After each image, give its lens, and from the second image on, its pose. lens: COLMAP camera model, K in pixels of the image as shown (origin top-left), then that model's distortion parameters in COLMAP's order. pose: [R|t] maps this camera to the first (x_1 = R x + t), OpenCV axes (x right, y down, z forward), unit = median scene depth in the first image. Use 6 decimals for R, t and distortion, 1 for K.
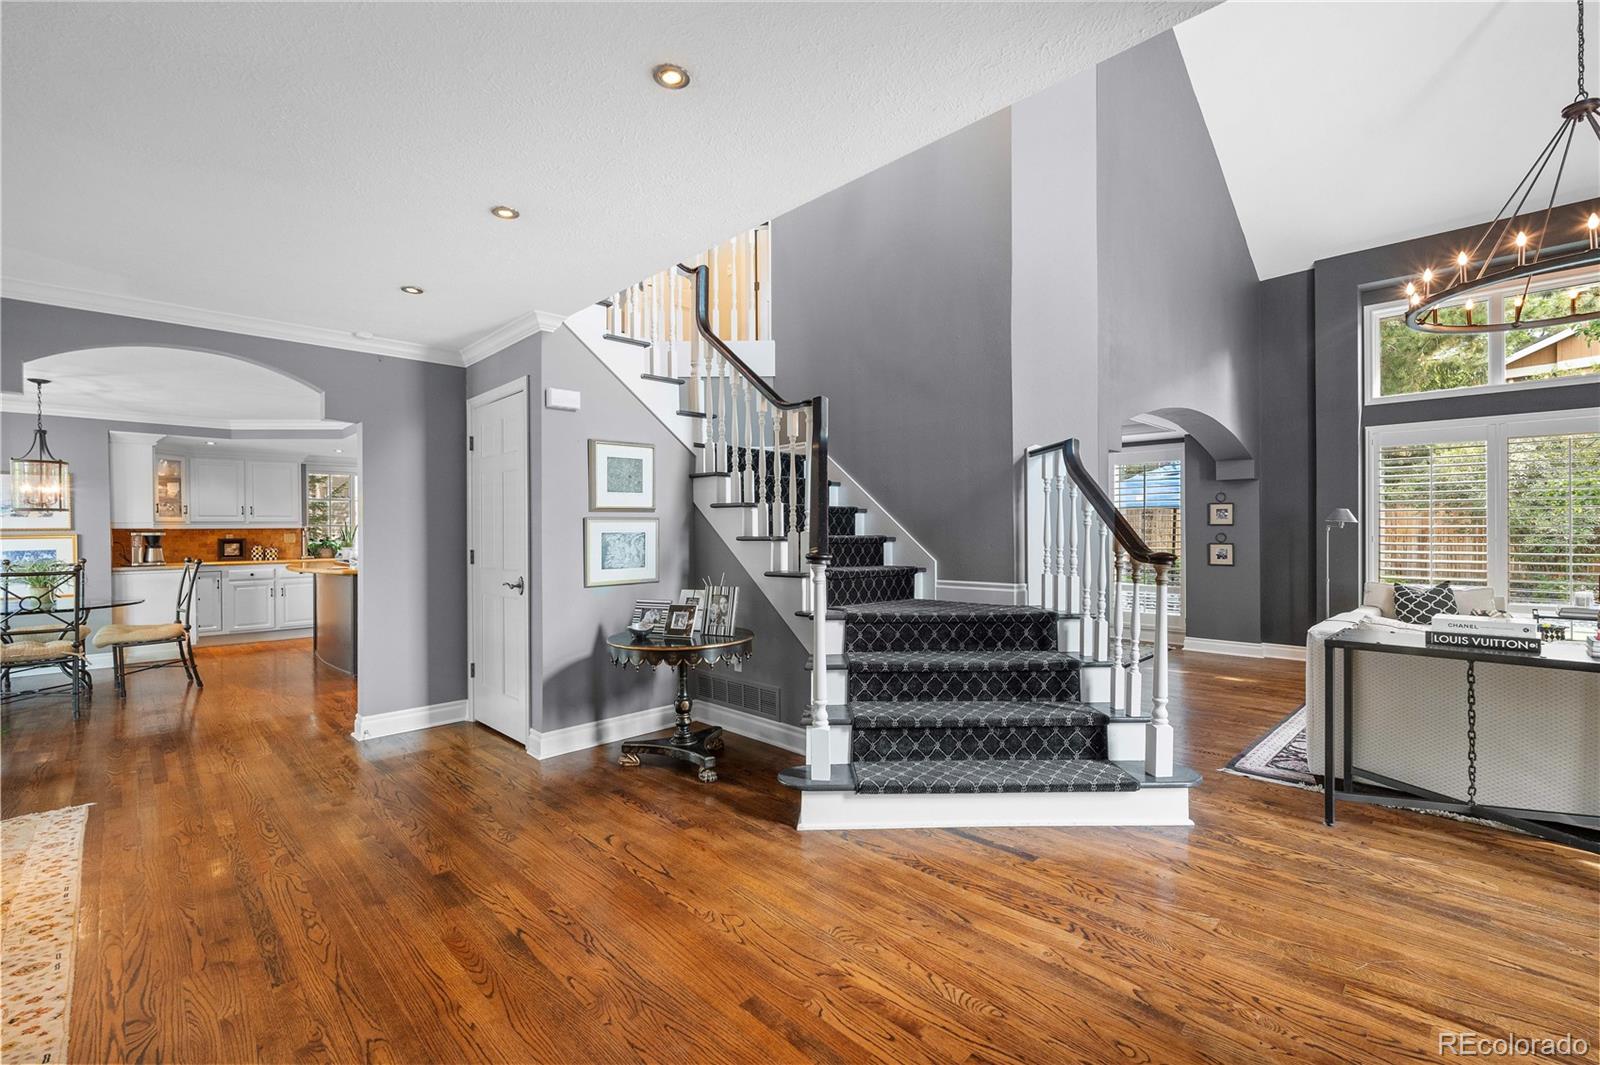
lens RADIAL K [[682.6, 0, 800.0], [0, 682.6, 532.5], [0, 0, 1]] dist [-0.000692, -0.000466]
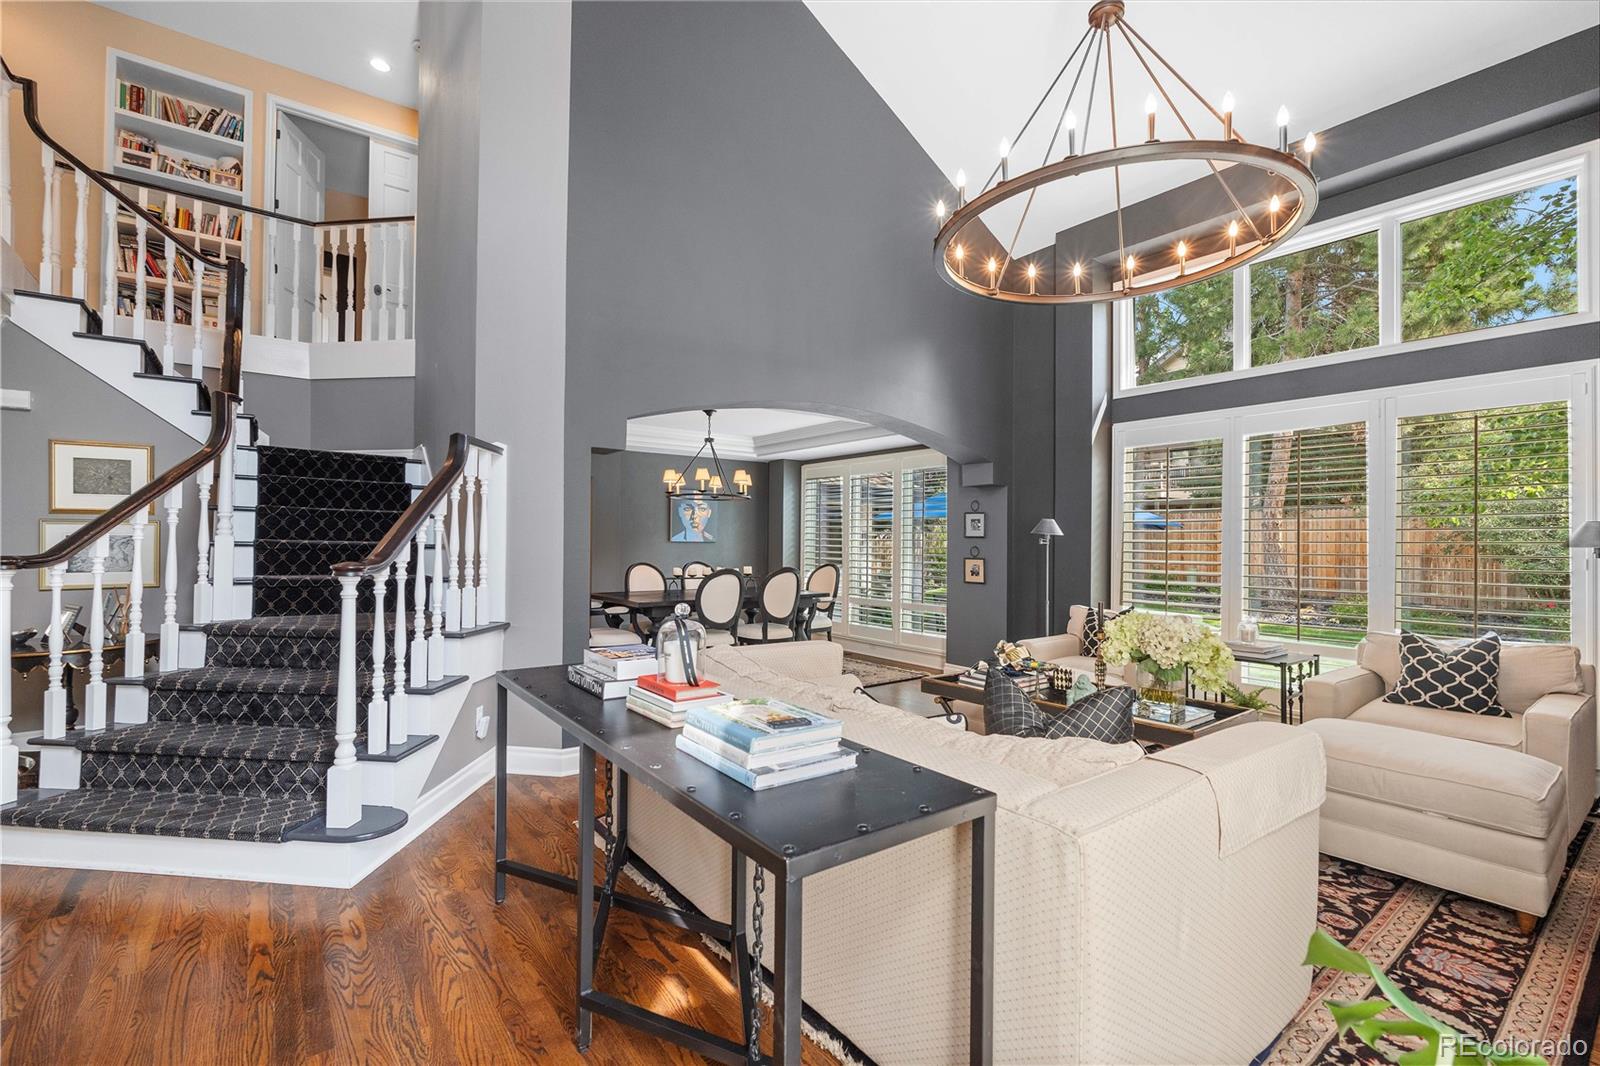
lens RADIAL K [[682.6, 0, 800.0], [0, 682.6, 533.0], [0, 0, 1]] dist [-0.000692, -0.000466]
pose [[0.991403, 0.009189, -0.130517, 0.977748], [-0.011448, 0.999797, -0.016564, 0.001285], [0.130339, 0.017916, 0.991308, 0.188908]]
